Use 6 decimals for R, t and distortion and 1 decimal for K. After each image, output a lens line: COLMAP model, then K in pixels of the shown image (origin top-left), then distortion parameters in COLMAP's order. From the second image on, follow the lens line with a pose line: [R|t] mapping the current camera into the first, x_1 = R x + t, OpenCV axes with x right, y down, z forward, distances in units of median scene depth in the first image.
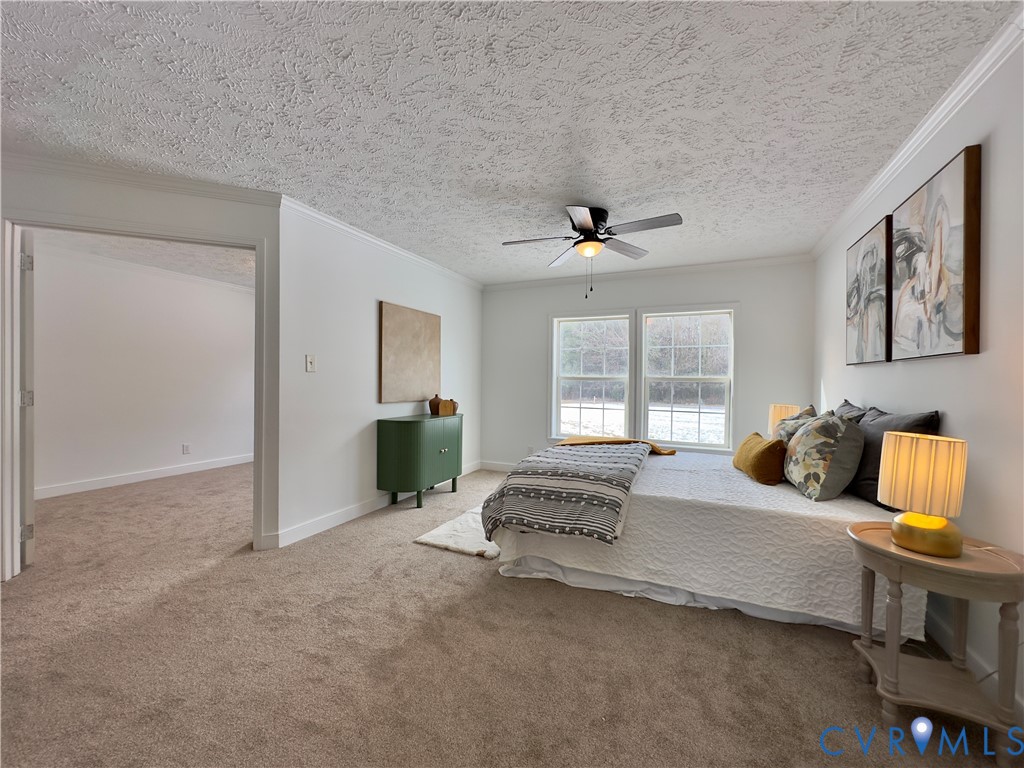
lens RADIAL K [[421.3, 0, 504.1], [0, 421.3, 390.0], [0, 0, 1]] dist [0.000380, -0.000401]
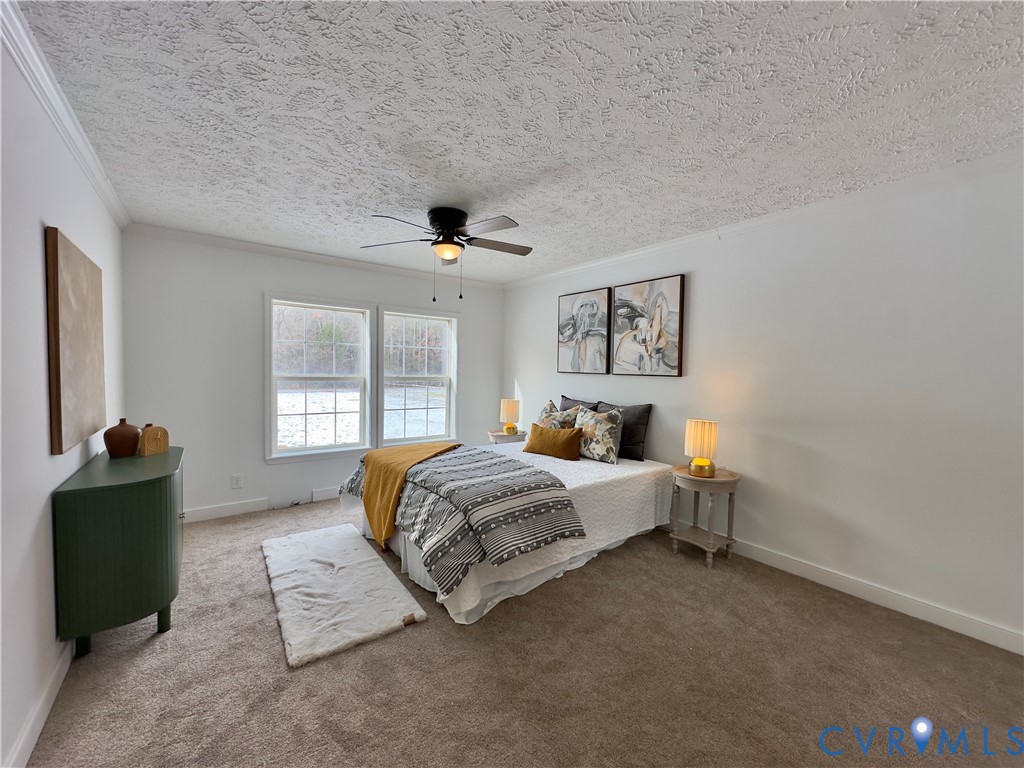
lens RADIAL K [[421.3, 0, 515.2], [0, 421.3, 388.7], [0, 0, 1]] dist [0.000380, -0.000401]
pose [[0.444069, -0.047187, 0.894749, -0.829622], [0.006070, 0.998748, 0.049659, -0.102928], [-0.895972, -0.016621, 0.443799, 0.620478]]
